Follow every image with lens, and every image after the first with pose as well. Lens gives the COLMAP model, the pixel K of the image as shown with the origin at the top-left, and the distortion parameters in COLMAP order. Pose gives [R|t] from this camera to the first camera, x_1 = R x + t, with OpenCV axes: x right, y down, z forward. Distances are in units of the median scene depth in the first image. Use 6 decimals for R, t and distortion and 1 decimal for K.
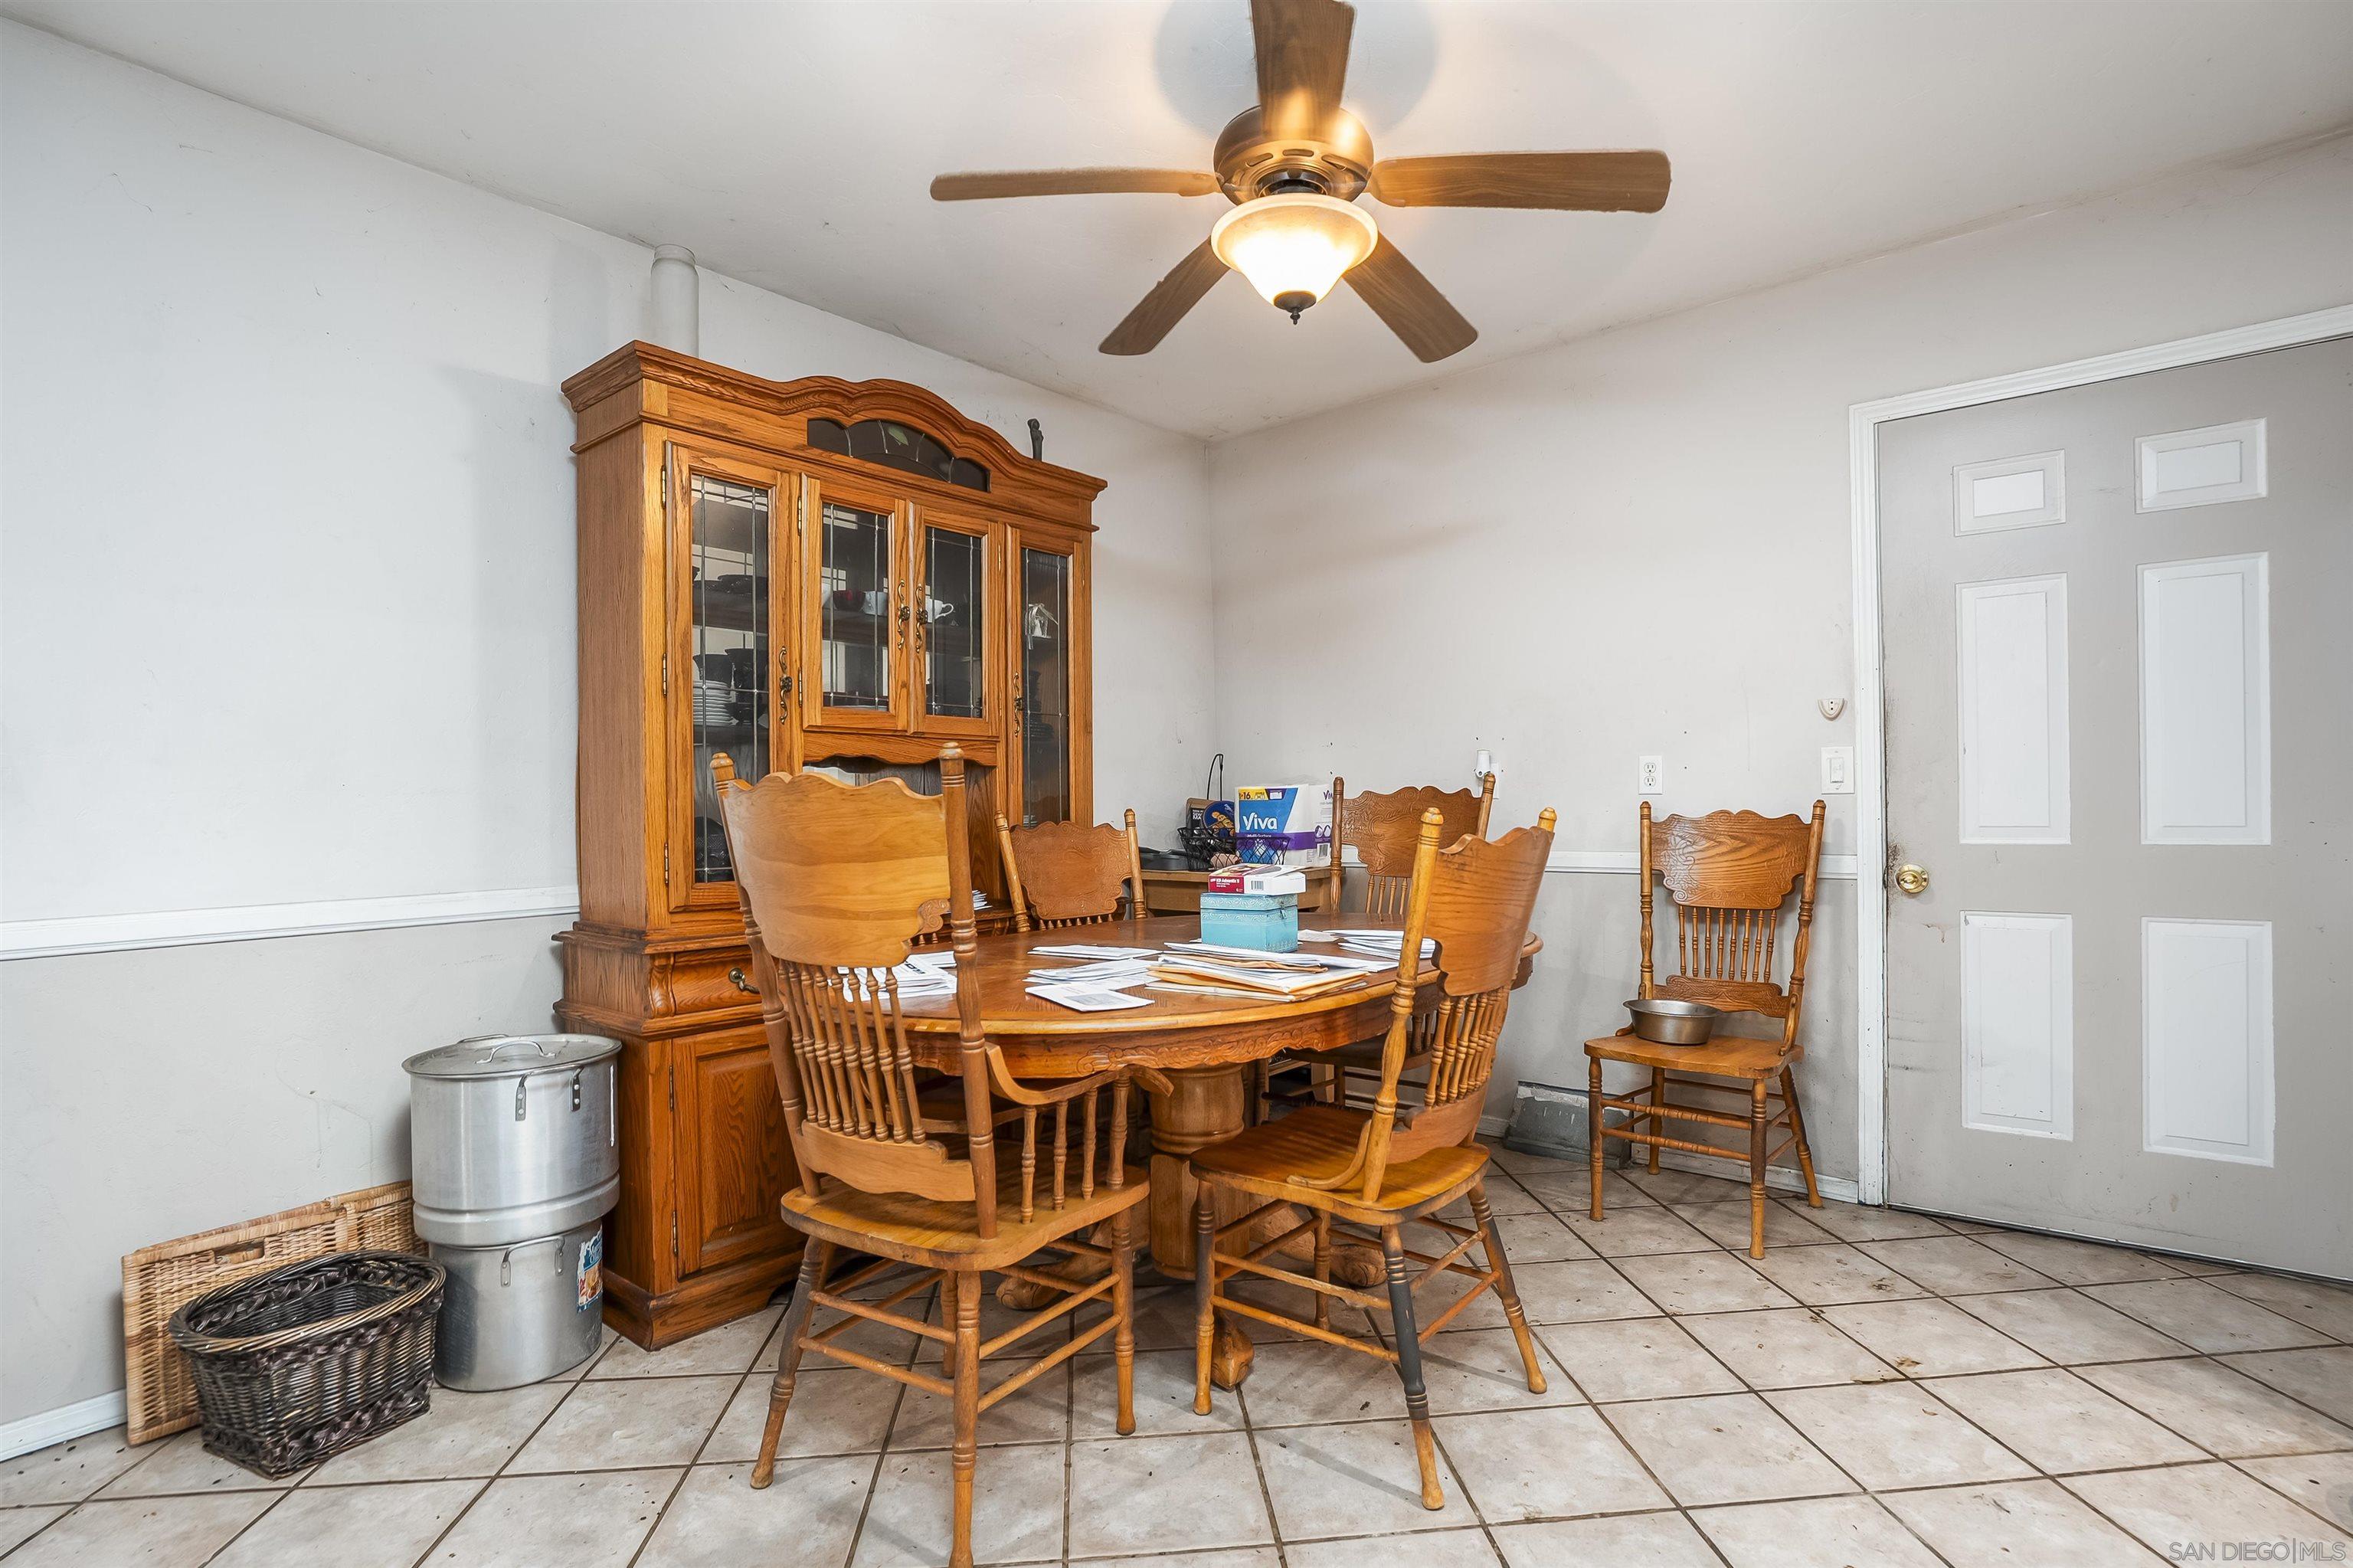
lens RADIAL K [[1169.7, 0, 1257.0], [0, 1169.7, 796.3], [0, 0, 1]] dist [-0.043523, 0.020250]
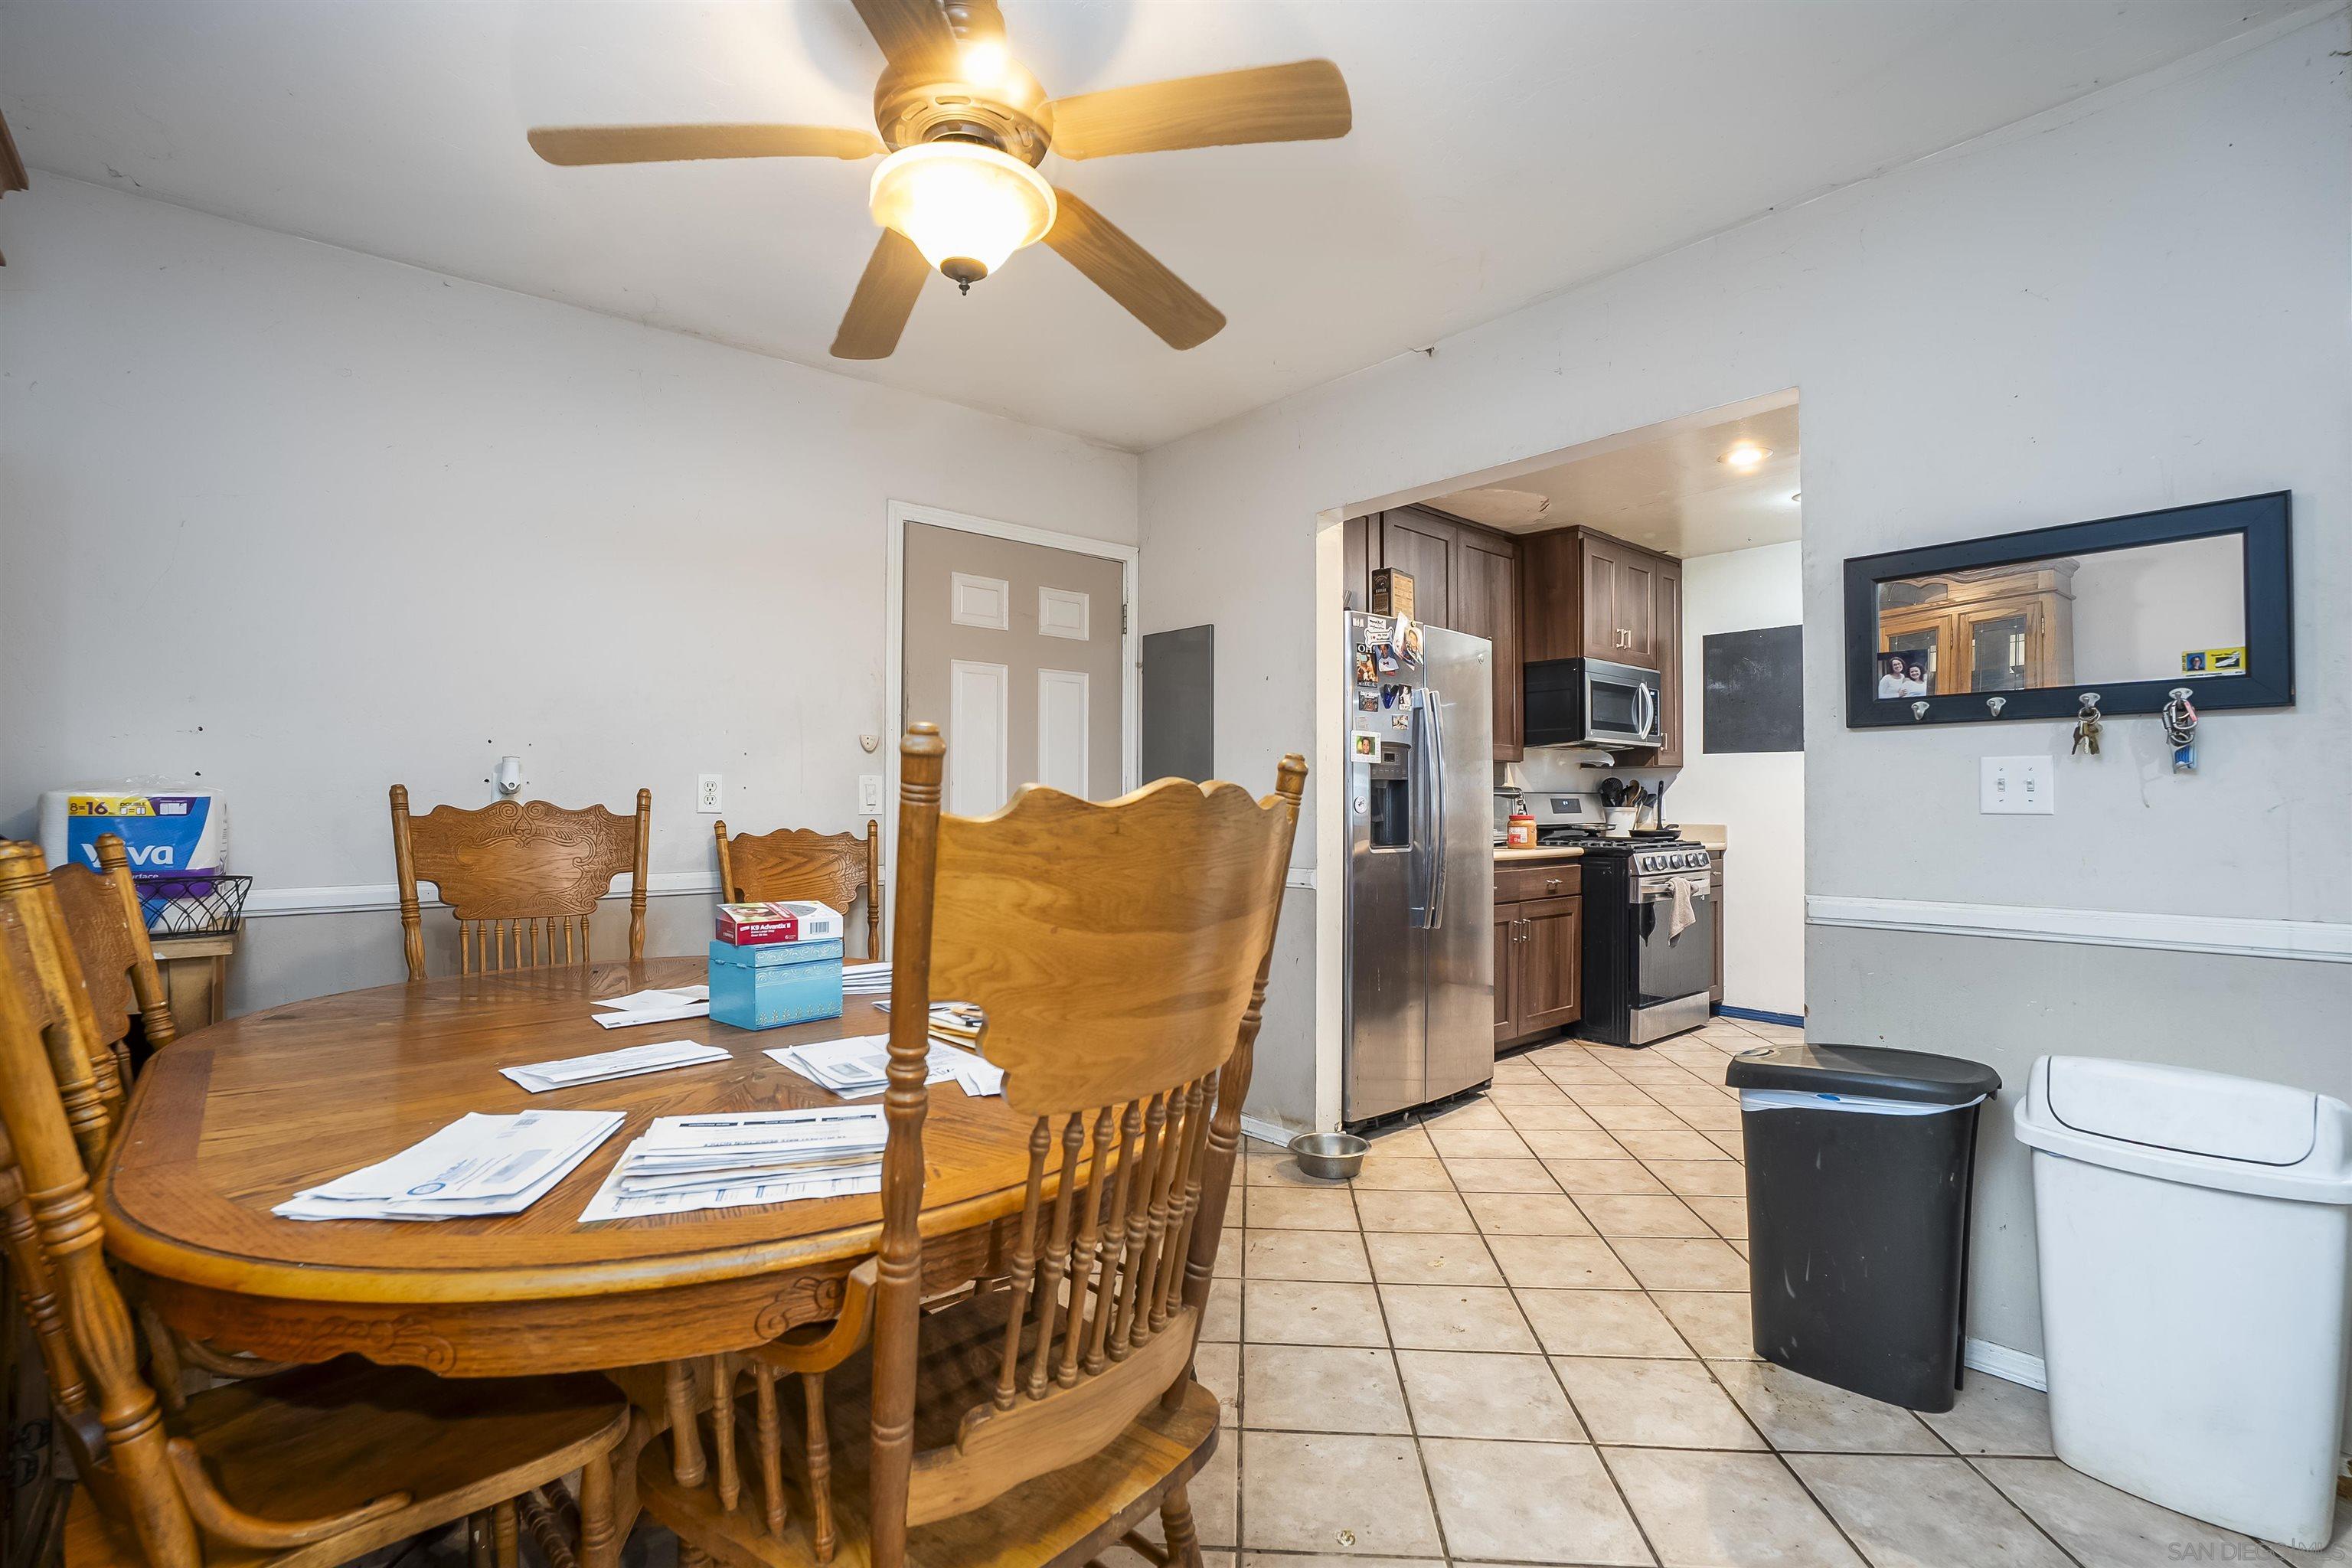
lens RADIAL K [[1073.6, 0, 1176.0], [0, 1073.6, 784.0], [0, 0, 1]] dist [-0.038597, 0.014724]
pose [[0.191332, 0.034356, 0.980924, -0.485967], [-0.008767, 0.999407, -0.033293, 0.000235], [-0.981486, -0.002230, 0.191519, 0.447451]]
